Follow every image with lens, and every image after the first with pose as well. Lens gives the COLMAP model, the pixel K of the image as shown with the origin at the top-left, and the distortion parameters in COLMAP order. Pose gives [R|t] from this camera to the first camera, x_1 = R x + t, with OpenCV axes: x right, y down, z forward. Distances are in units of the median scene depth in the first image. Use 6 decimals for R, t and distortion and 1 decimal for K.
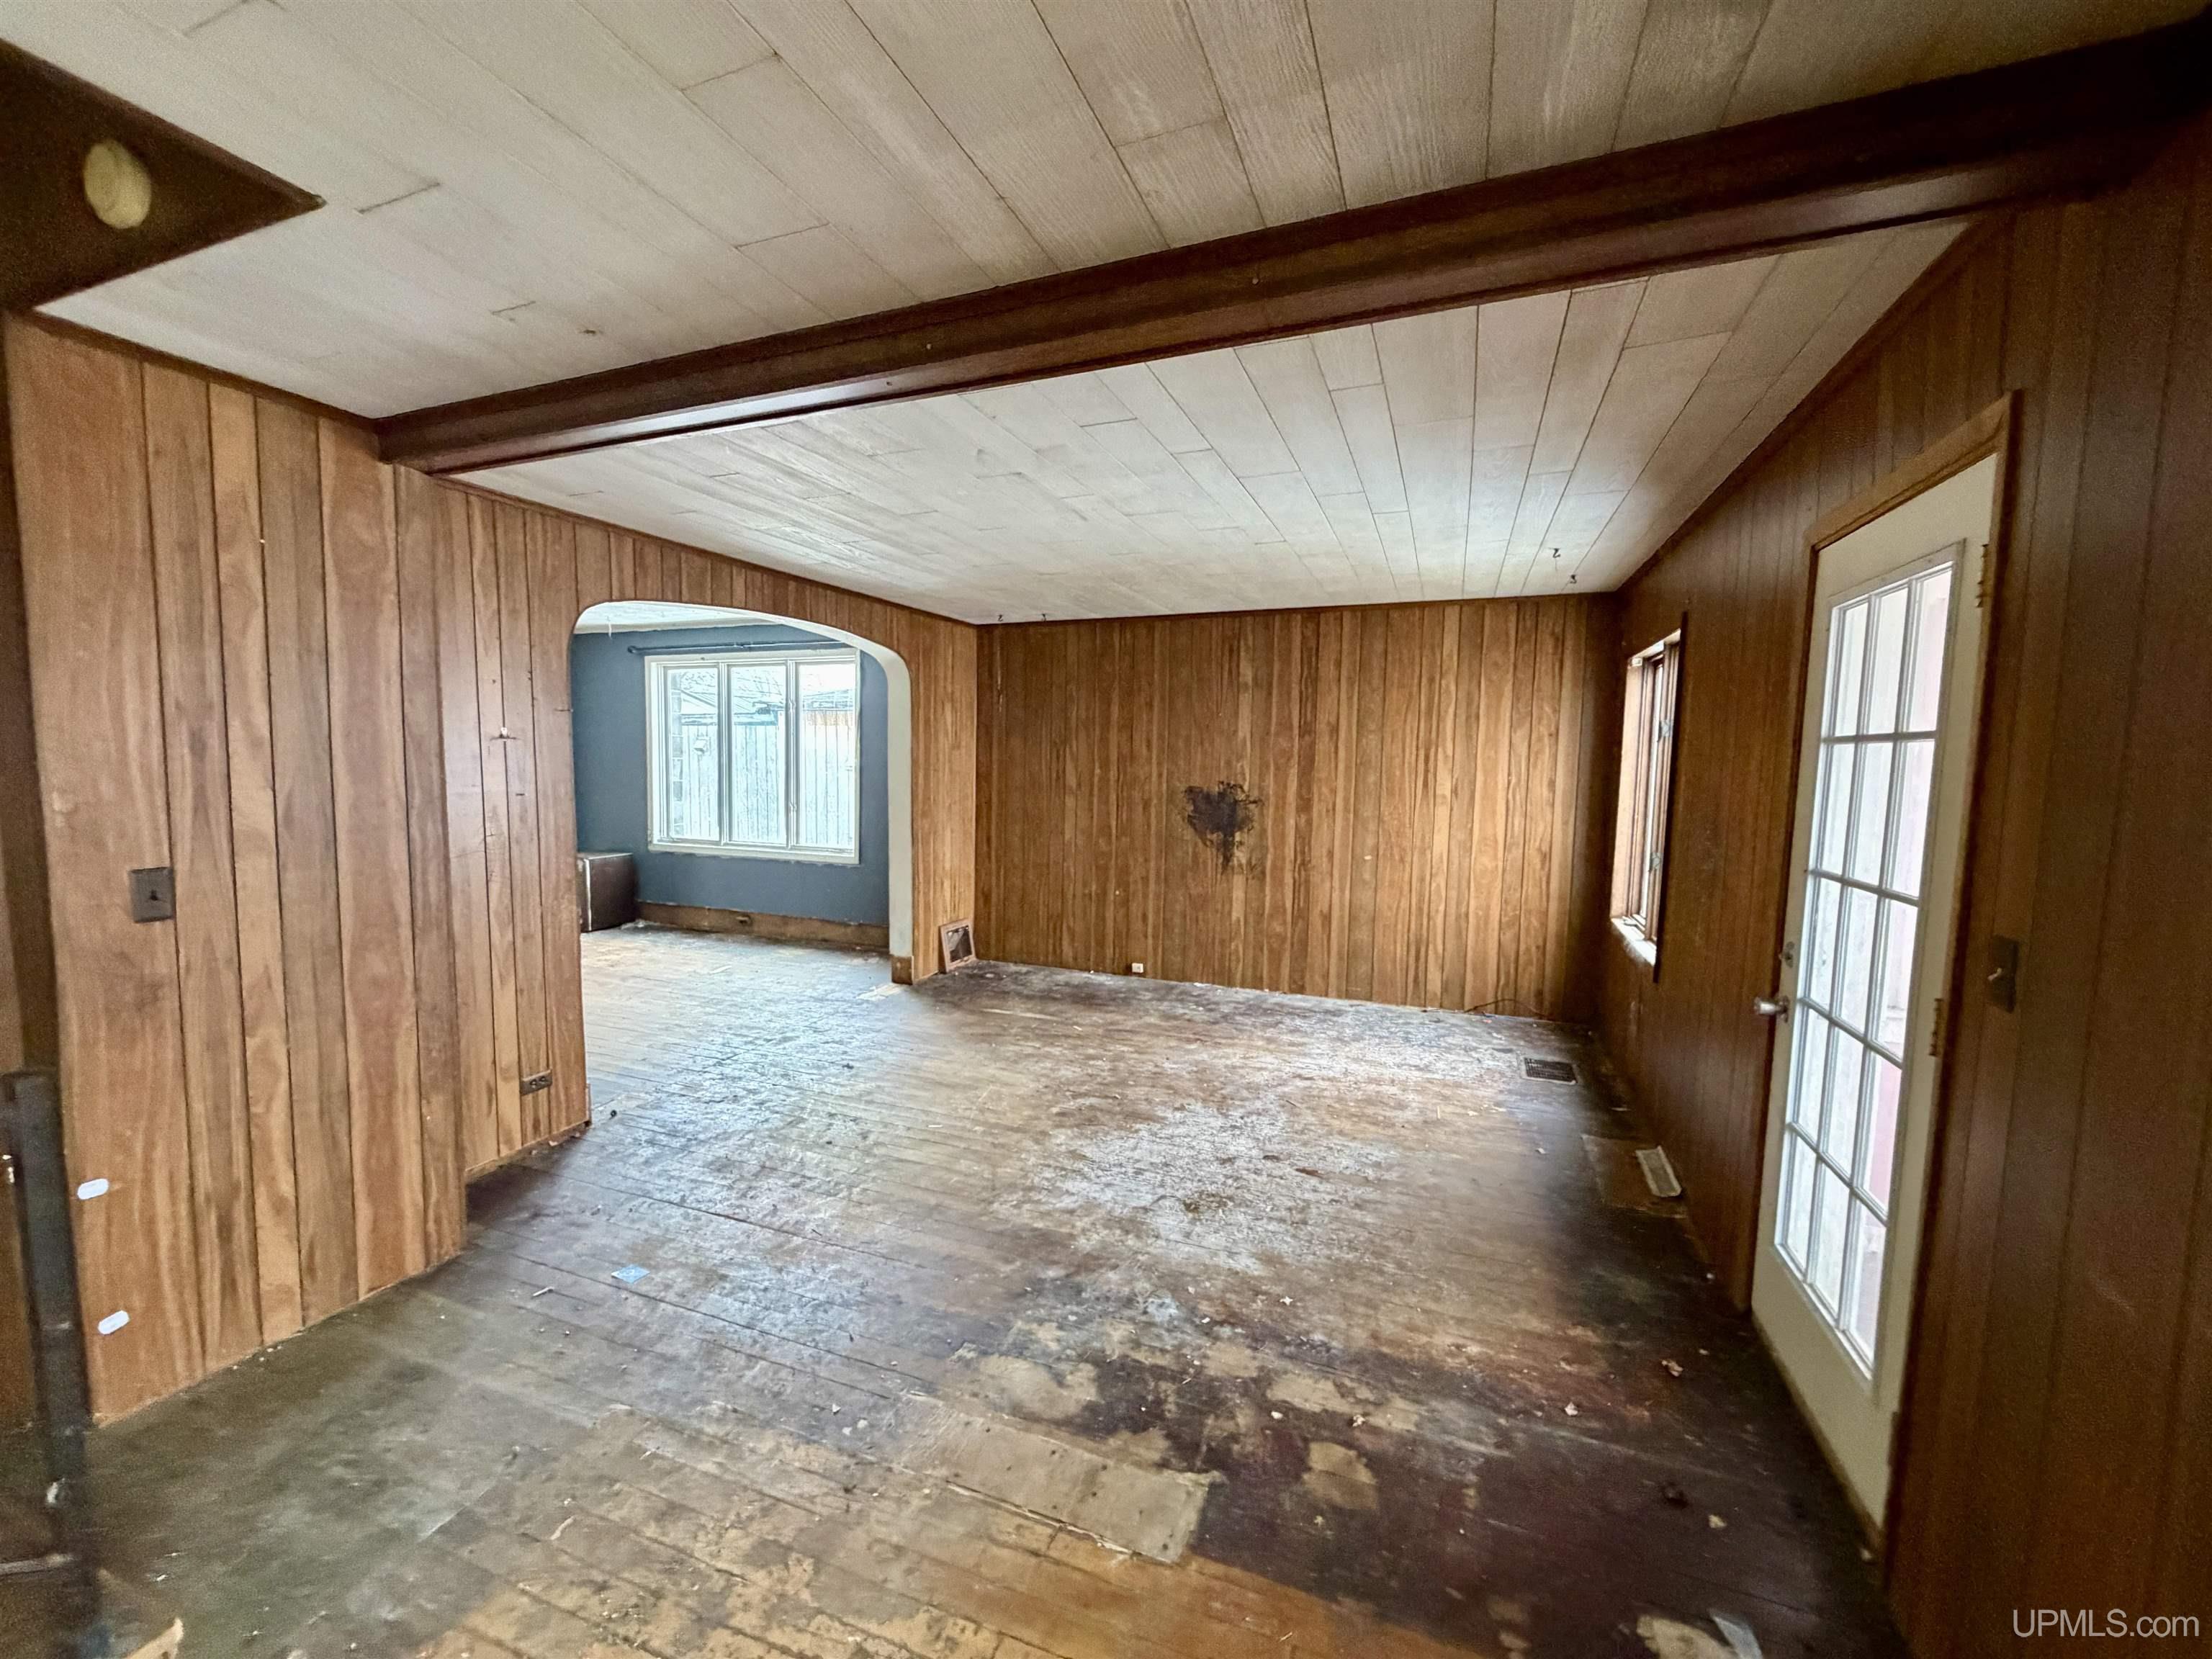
lens RADIAL K [[878.5, 0, 1104.0], [0, 878.5, 832.7], [0, 0, 1]] dist [-0.000629, -0.000240]
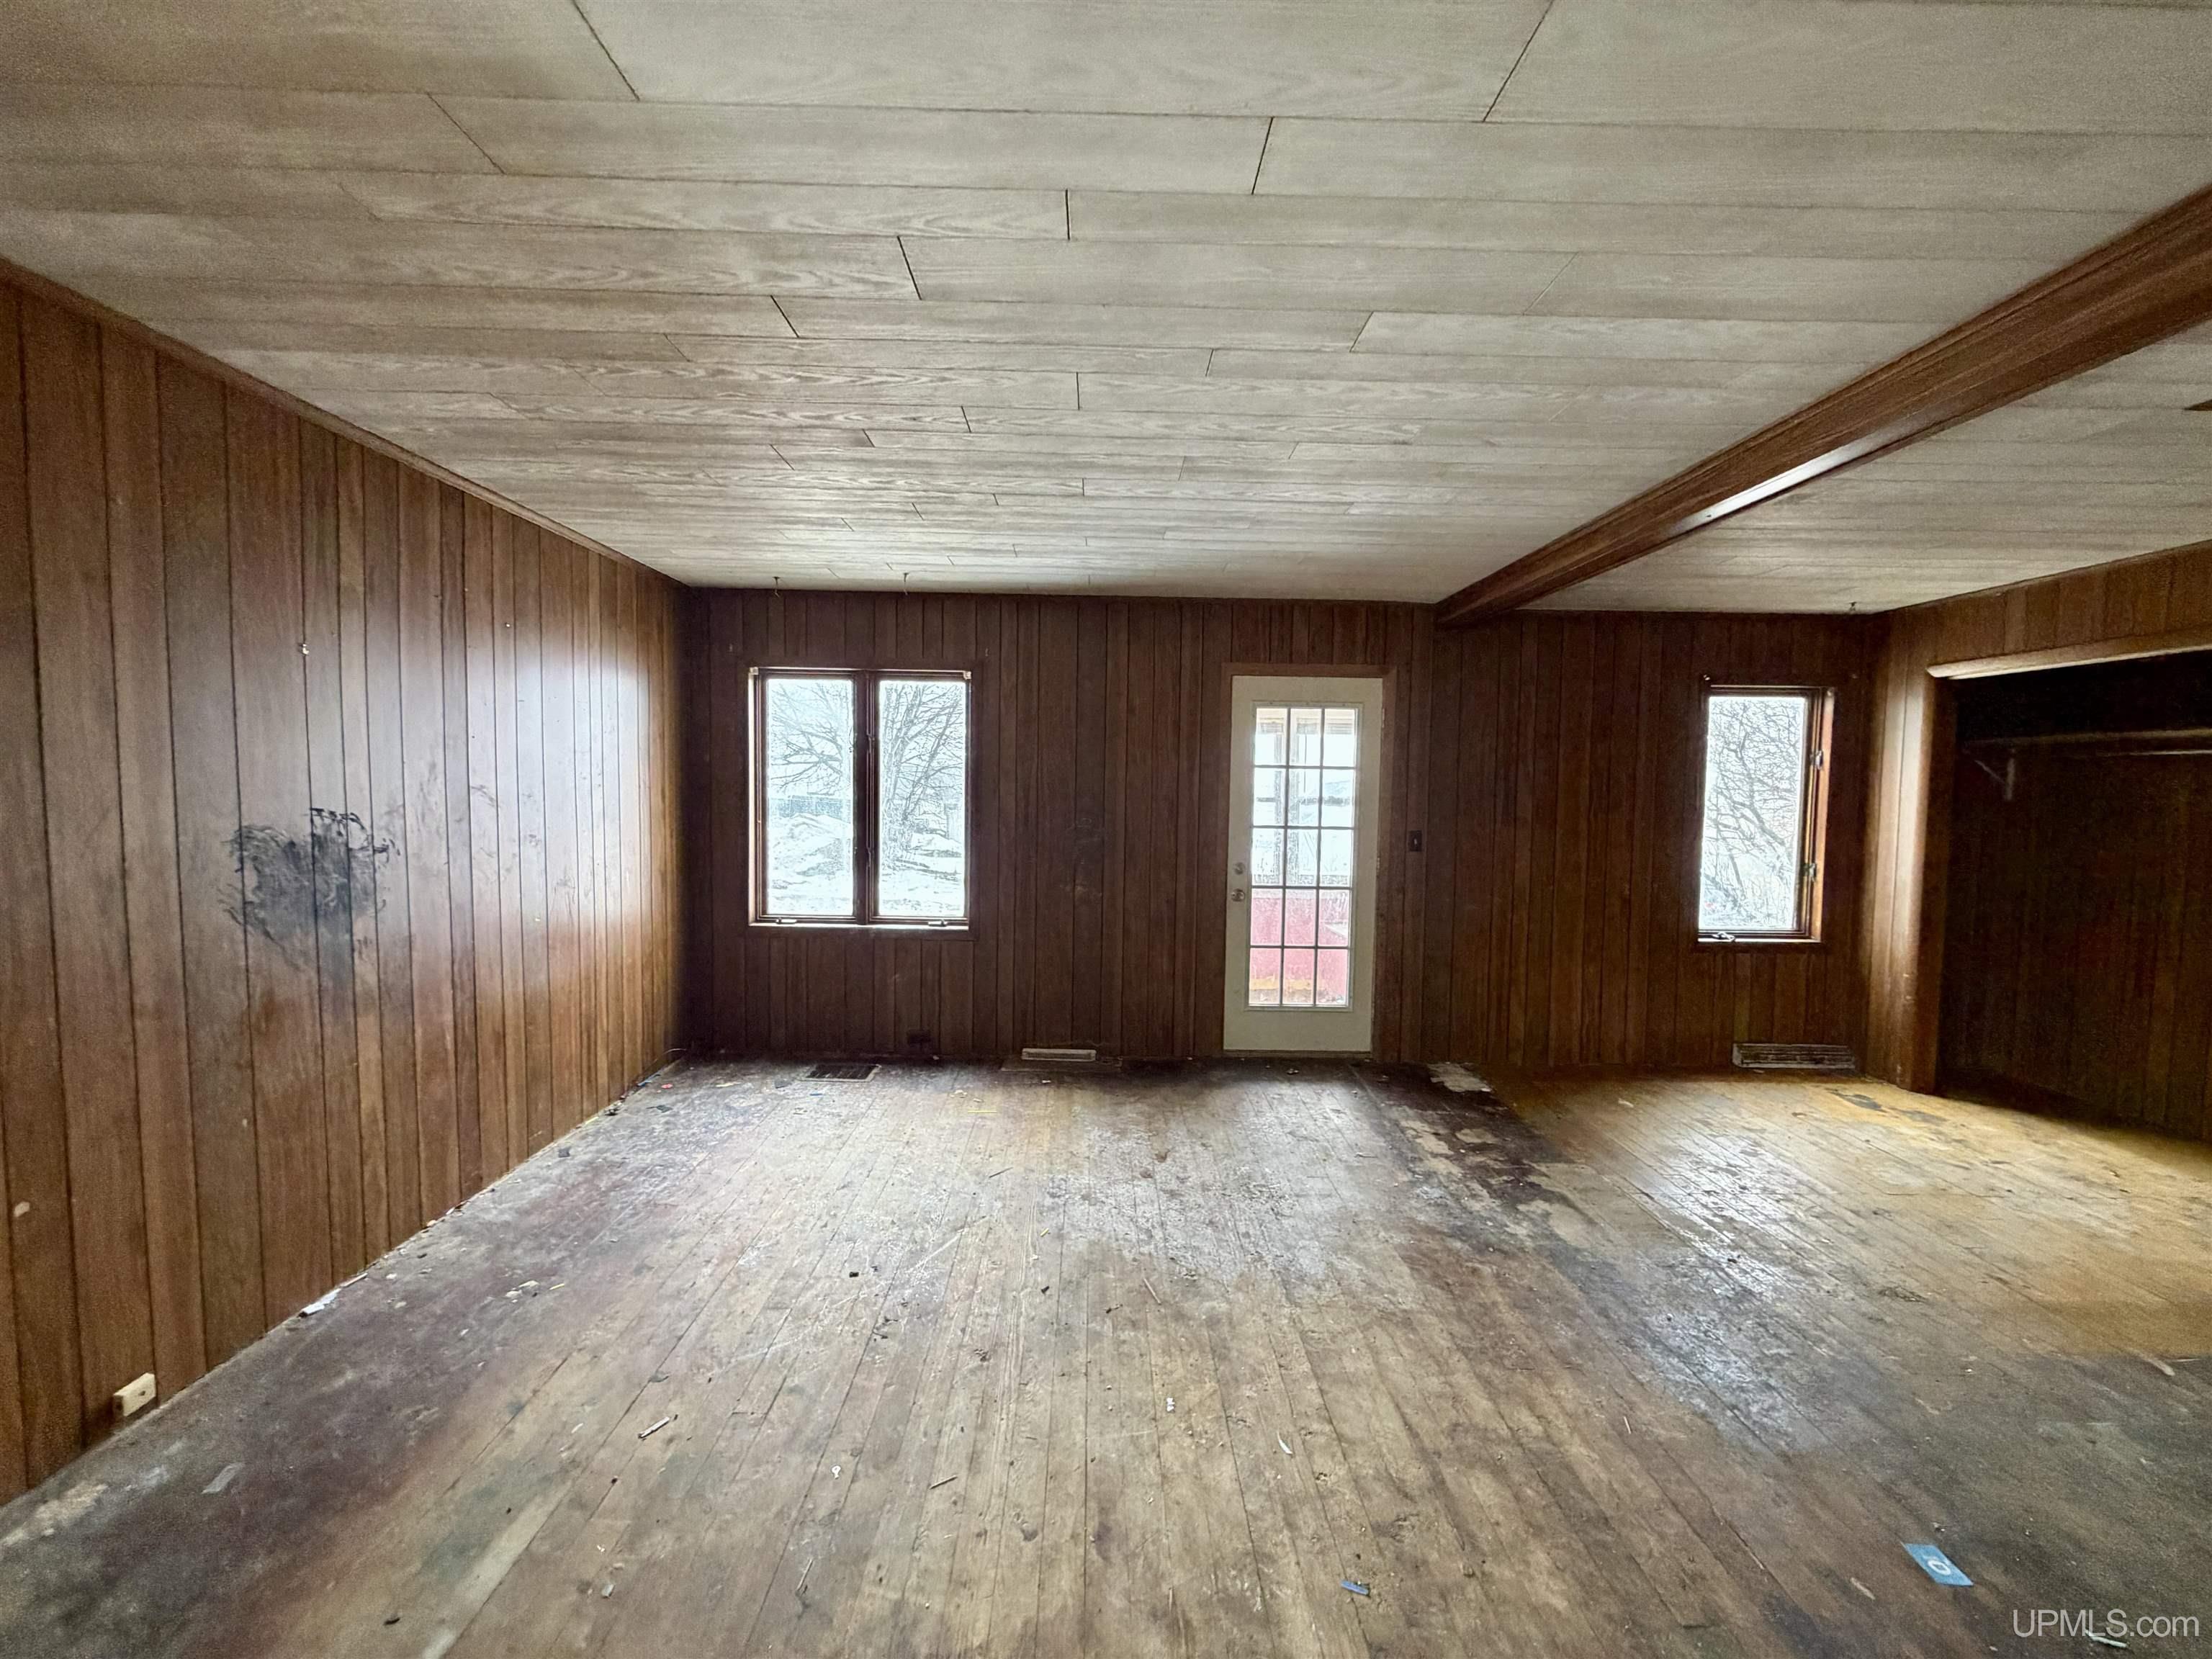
lens RADIAL K [[878.5, 0, 1103.0], [0, 878.5, 832.5], [0, 0, 1]] dist [-0.000629, -0.000240]
pose [[-0.374153, -0.069553, 0.924755, -0.626241], [0.058966, 0.993381, 0.098572, -0.104181], [-0.925490, 0.091411, -0.367575, 1.266497]]
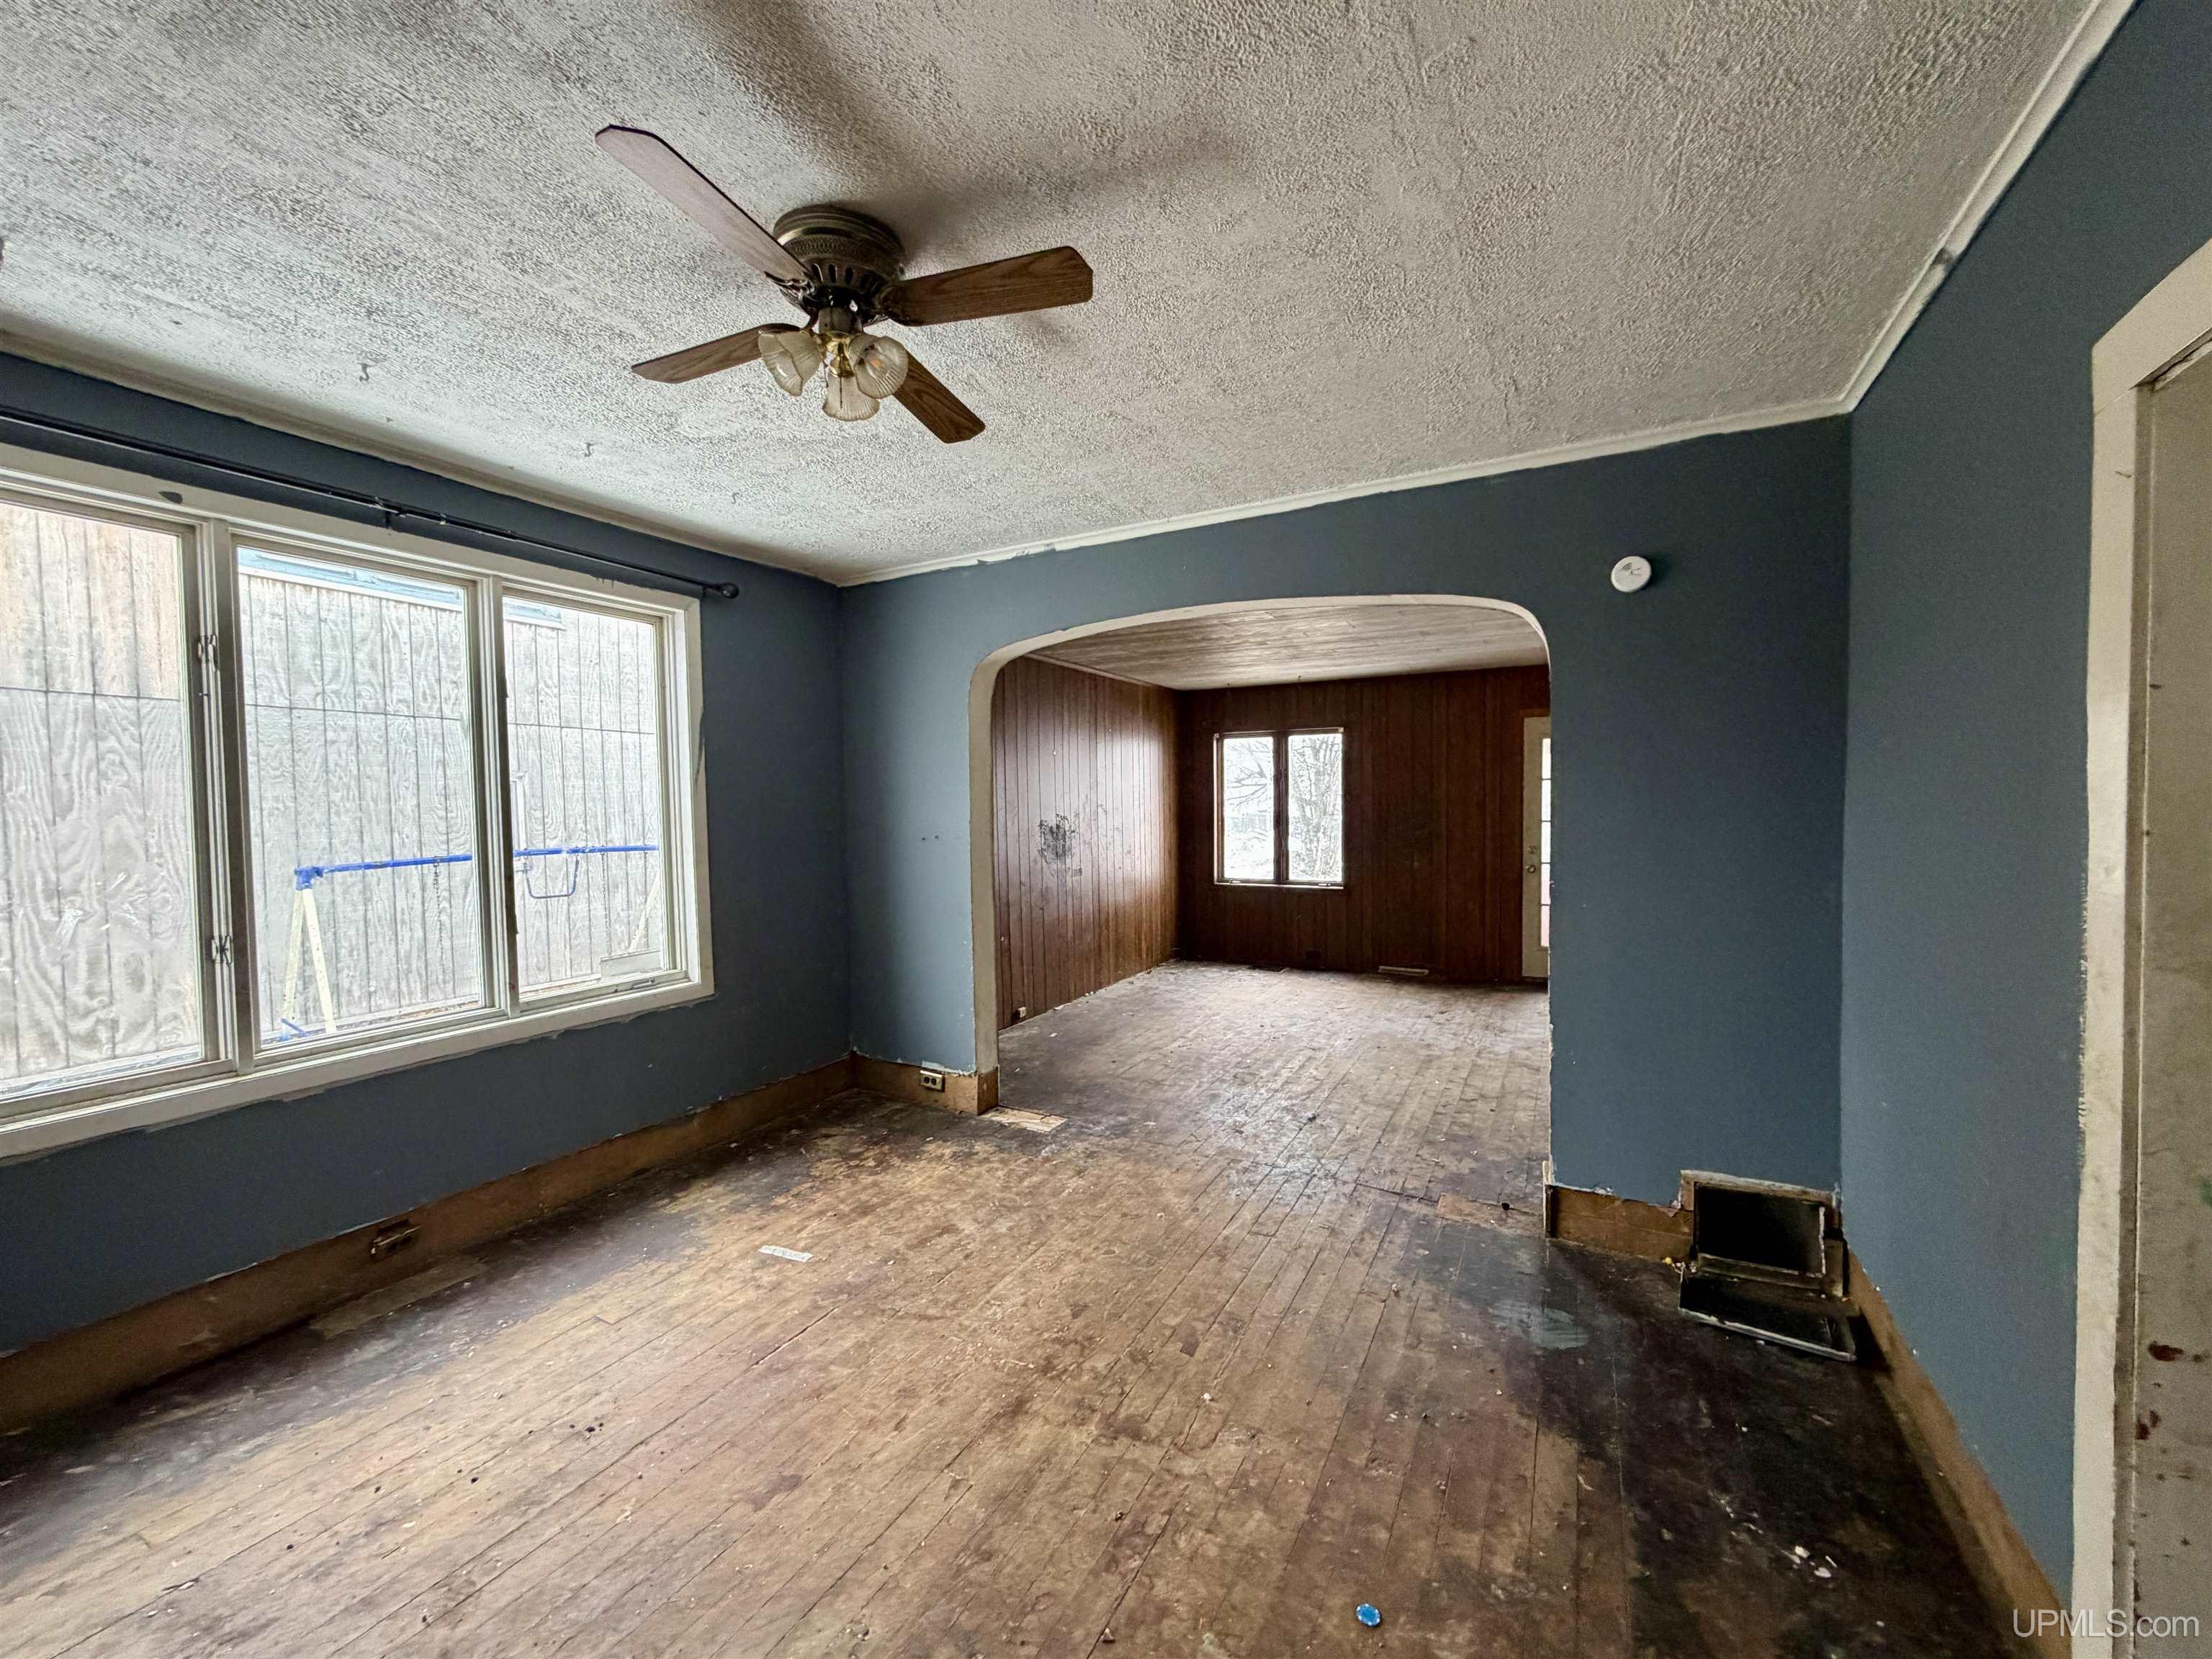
lens RADIAL K [[878.5, 0, 1102.3], [0, 878.5, 842.2], [0, 0, 1]] dist [-0.000629, -0.000240]
pose [[0.118770, -0.059972, 0.991109, -1.459490], [0.100282, 0.993795, 0.048117, -0.110887], [-0.987845, 0.093675, 0.124047, 1.280386]]
